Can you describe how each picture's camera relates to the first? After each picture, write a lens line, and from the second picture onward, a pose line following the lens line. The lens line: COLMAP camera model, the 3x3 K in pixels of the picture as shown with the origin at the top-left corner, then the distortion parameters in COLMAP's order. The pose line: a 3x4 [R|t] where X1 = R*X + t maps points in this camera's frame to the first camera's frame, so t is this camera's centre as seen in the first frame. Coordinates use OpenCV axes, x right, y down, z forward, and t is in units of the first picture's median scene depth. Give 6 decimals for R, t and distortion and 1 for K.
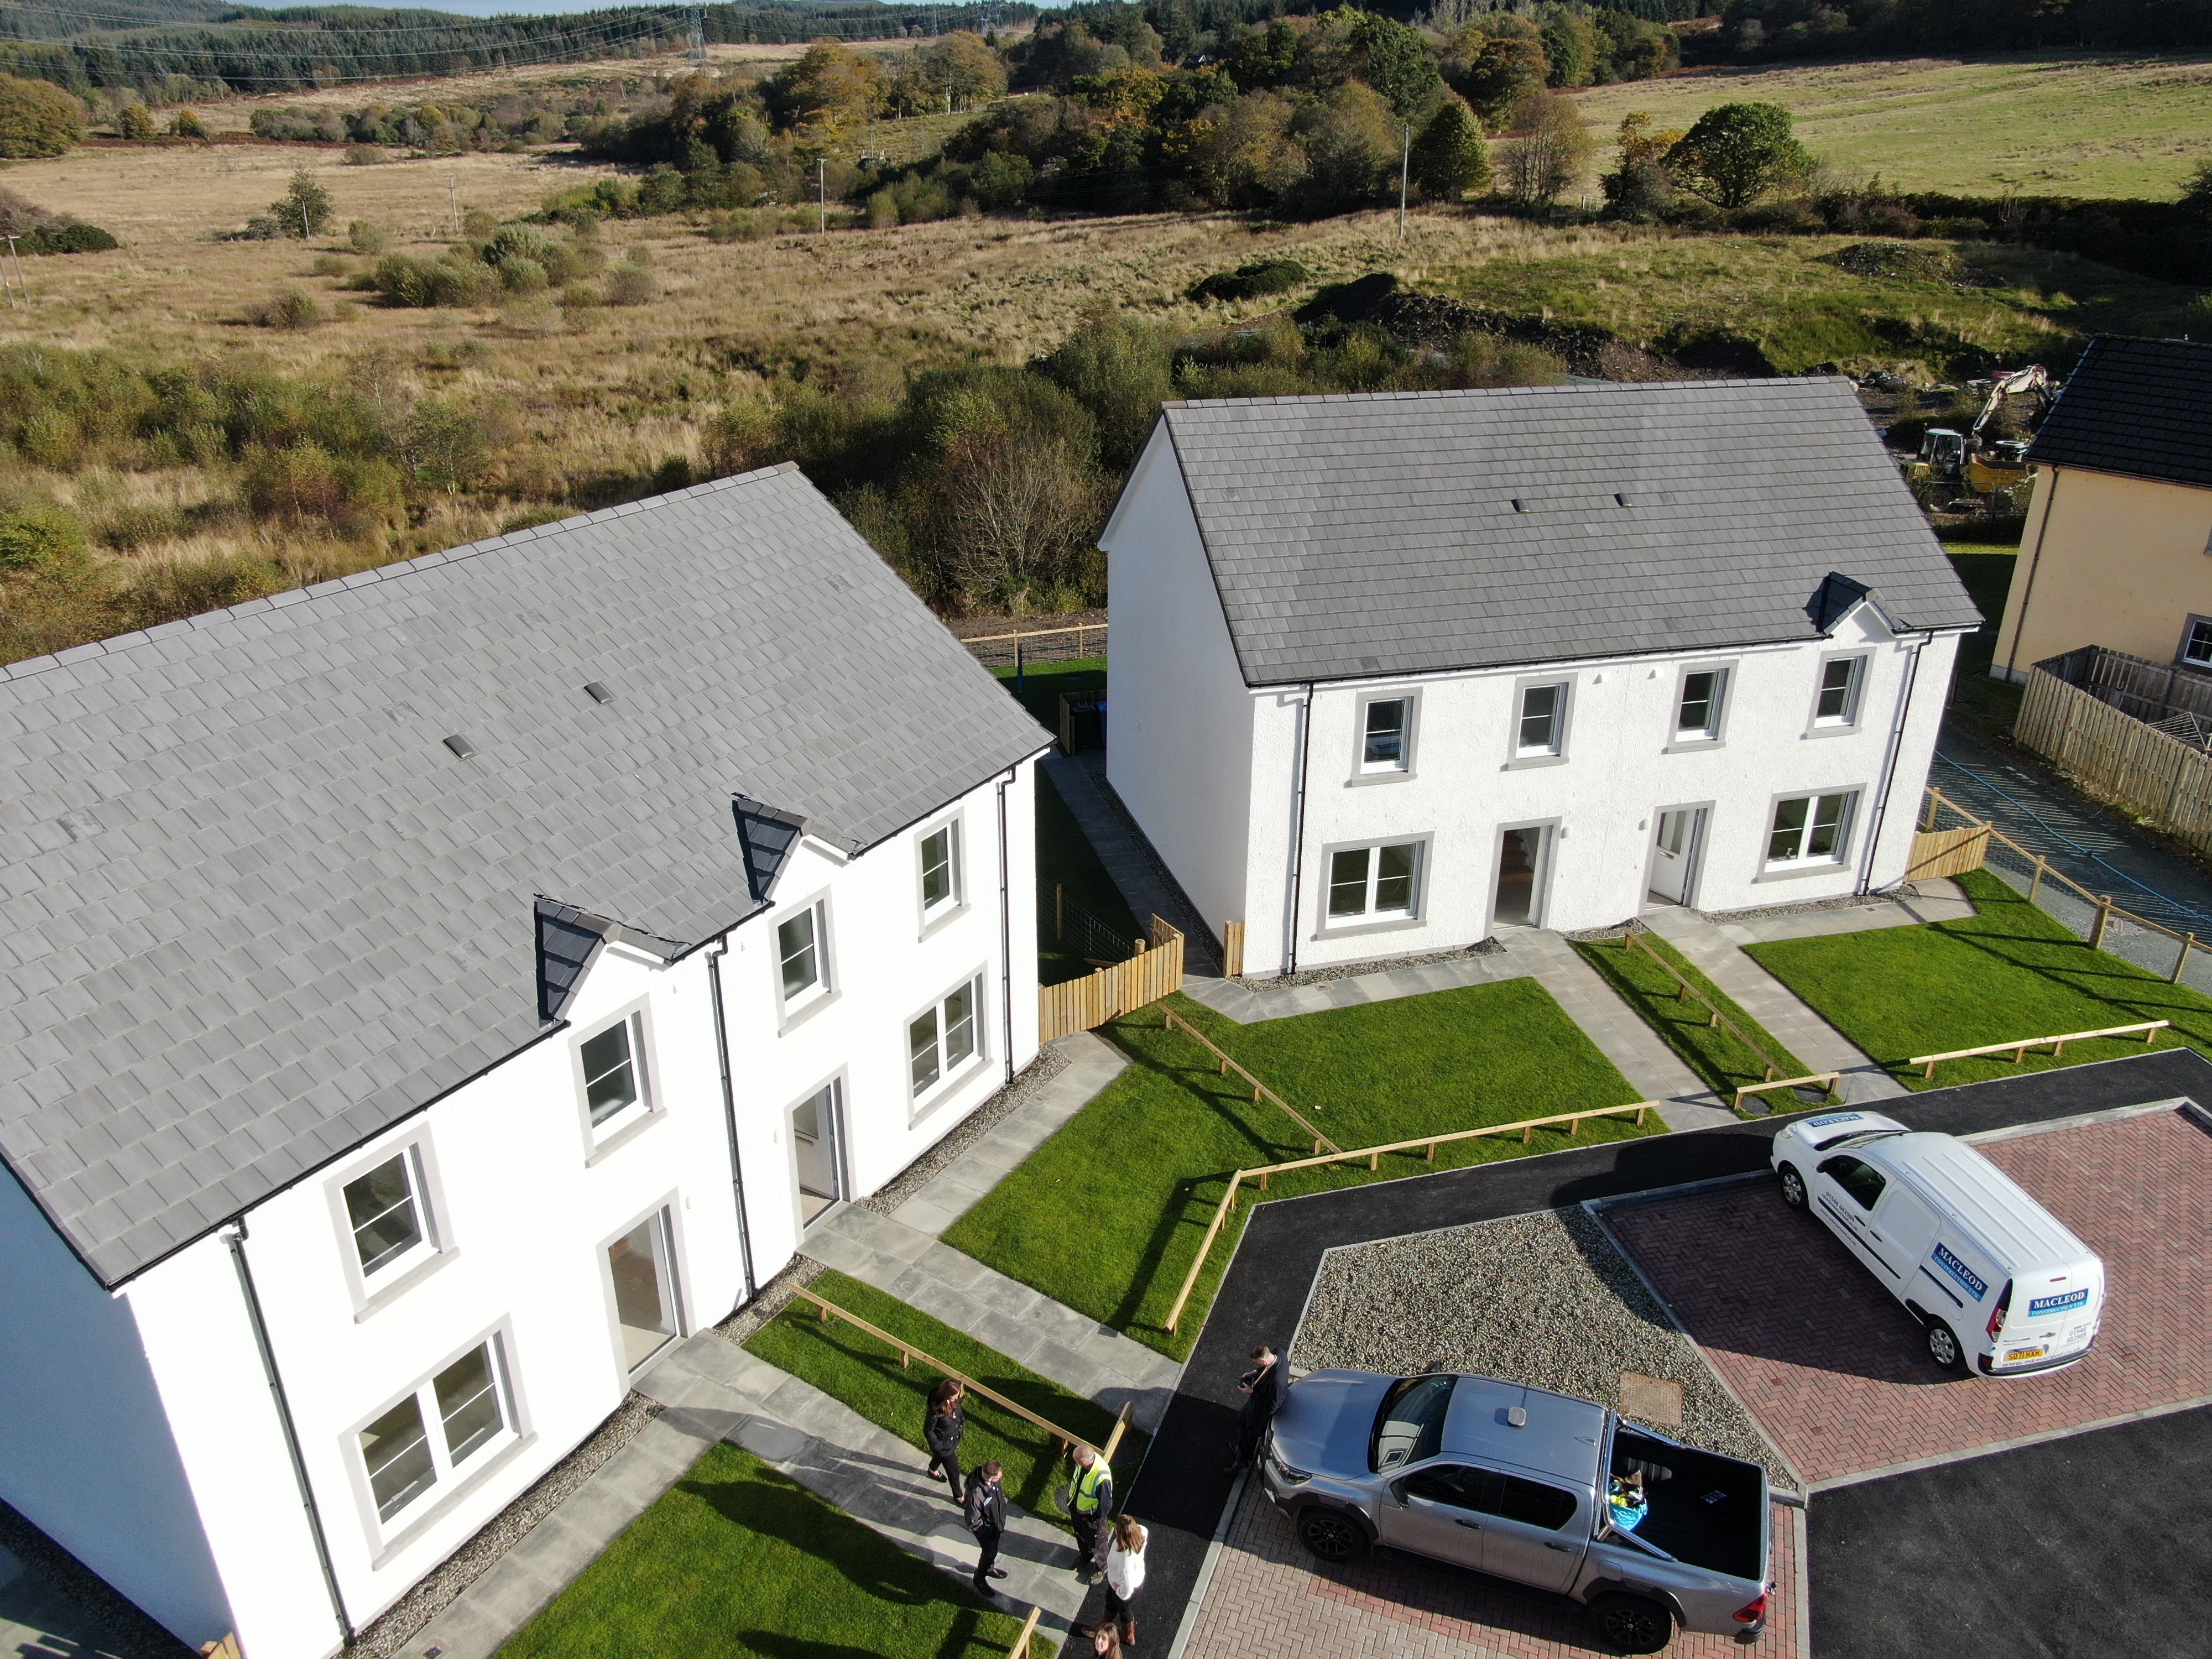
lens RADIAL K [[1564.5, 0, 1109.1], [0, 1564.5, 827.1], [0, 0, 1]] dist [-0.024381, 0.003016]
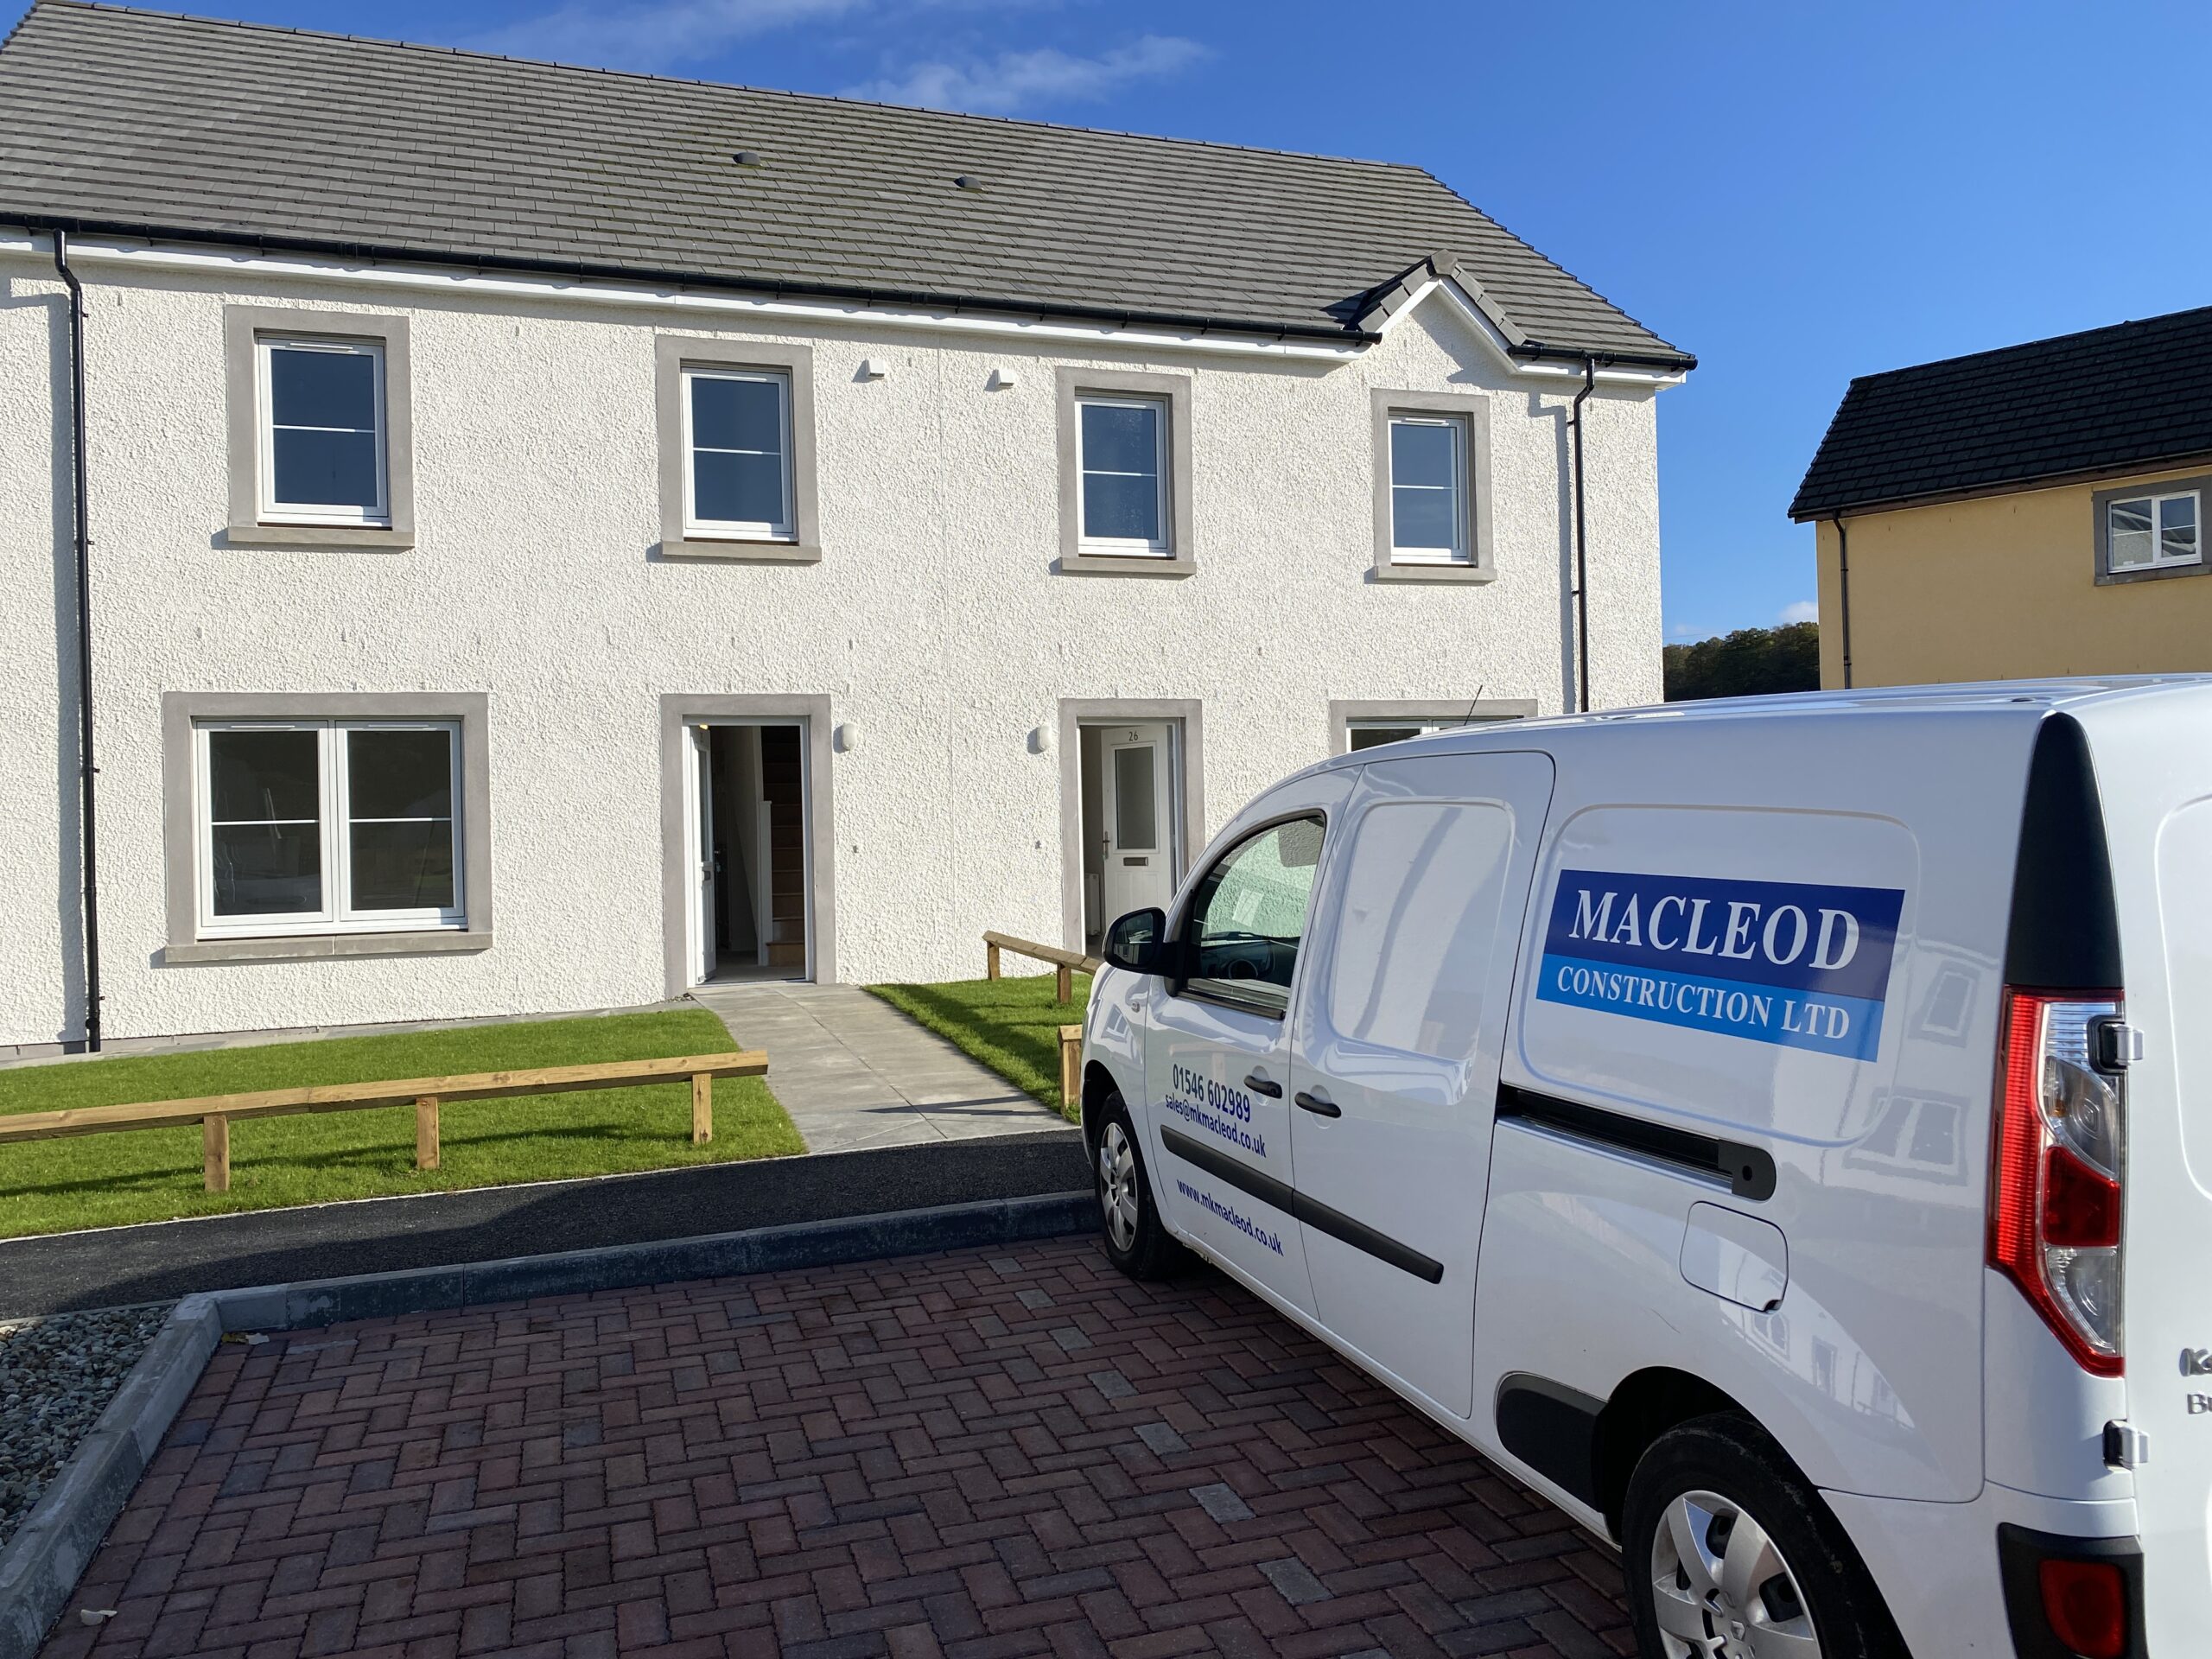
lens RADIAL K [[1680.9, 0, 1102.6], [0, 1680.9, 840.5], [0, 0, 1]] dist [0.028952, -0.000610]
pose [[0.996098, -0.024141, 0.084889, 0.075416], [0.056692, 0.912192, -0.405822, 0.052246], [-0.067638, 0.409051, 0.910001, 0.134994]]
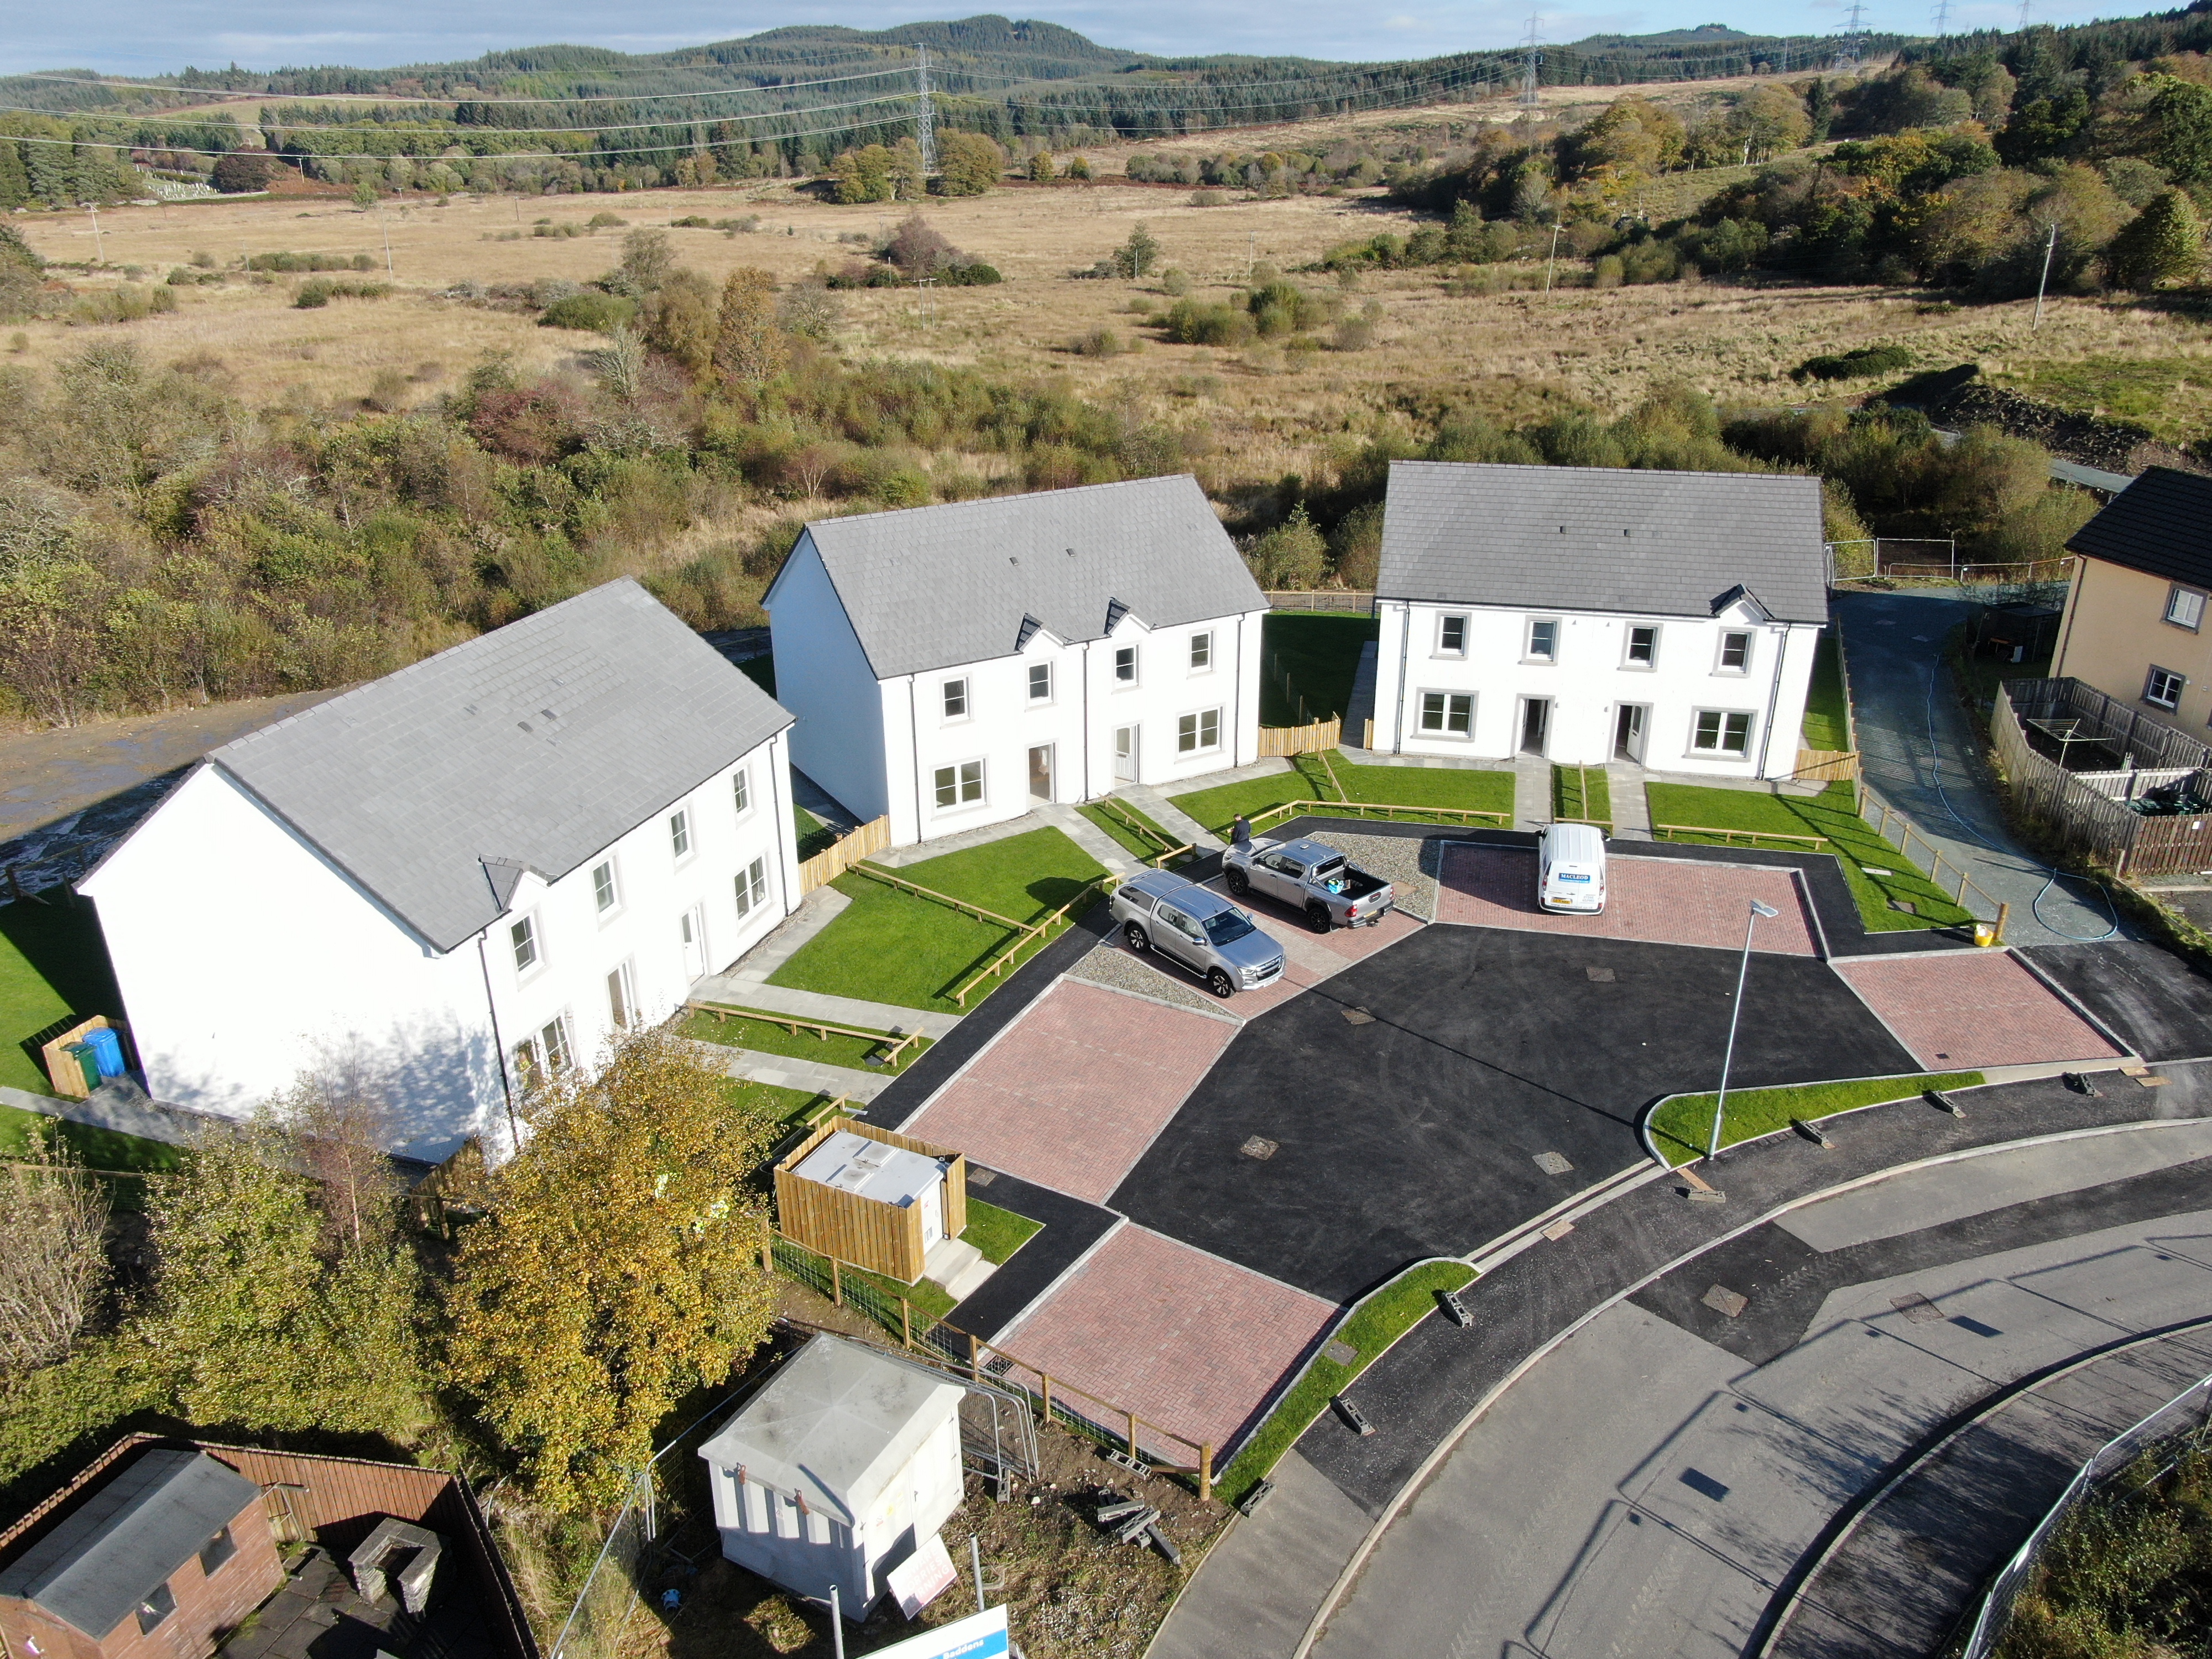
lens RADIAL K [[1564.5, 0, 1102.1], [0, 1564.5, 826.0], [0, 0, 1]] dist [-0.024381, 0.003016]
pose [[0.882799, 0.178070, -0.434692, 0.150679], [-0.185428, 0.982318, 0.025823, 0.046045], [0.431604, 0.057807, 0.900209, -0.210150]]
